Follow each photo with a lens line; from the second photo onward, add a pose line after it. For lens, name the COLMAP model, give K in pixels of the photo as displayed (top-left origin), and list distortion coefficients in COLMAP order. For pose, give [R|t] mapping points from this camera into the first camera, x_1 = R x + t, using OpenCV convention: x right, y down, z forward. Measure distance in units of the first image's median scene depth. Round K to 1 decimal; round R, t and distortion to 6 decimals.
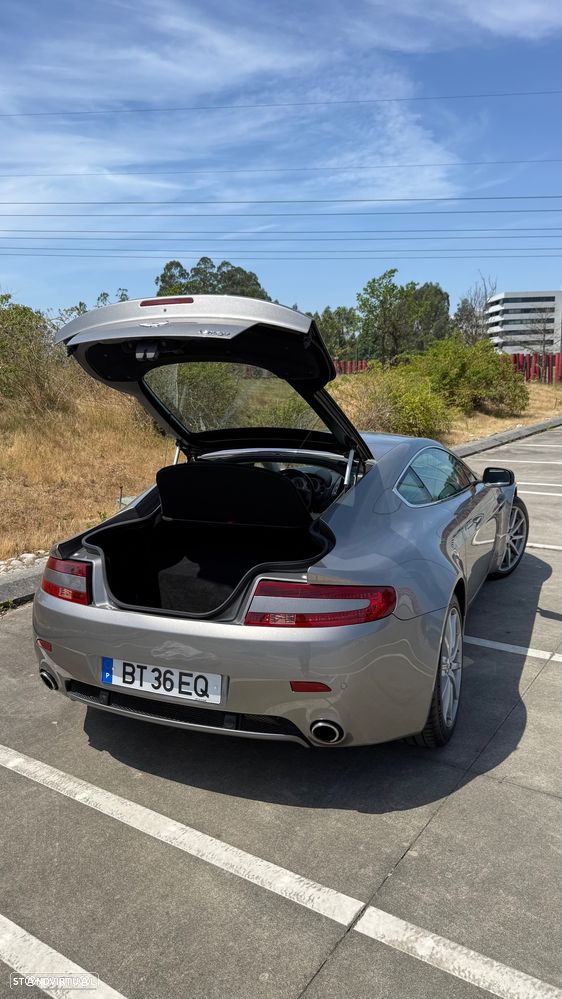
lens RADIAL K [[751.3, 0, 281.0], [0, 751.3, 499.5], [0, 0, 1]] dist [0.083814, -0.163097]
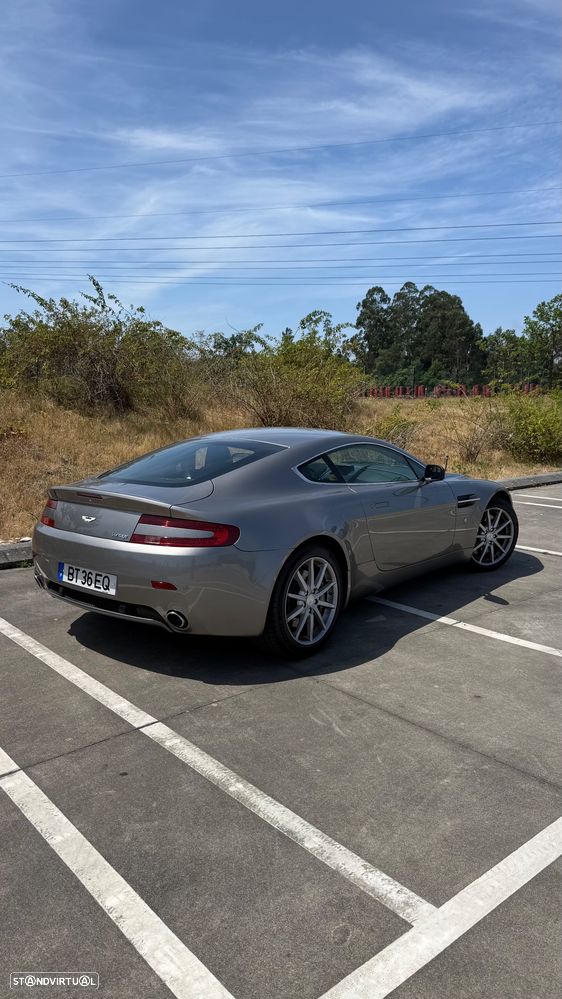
lens RADIAL K [[745.0, 0, 262.5], [0, 745.0, 502.7], [0, 0, 1]] dist [0.161037, -0.397905]
pose [[0.958829, 0.064993, -0.276447, 0.282822], [-0.072059, 0.997280, -0.015466, 0.043829], [0.274690, 0.034750, 0.960905, -0.162735]]
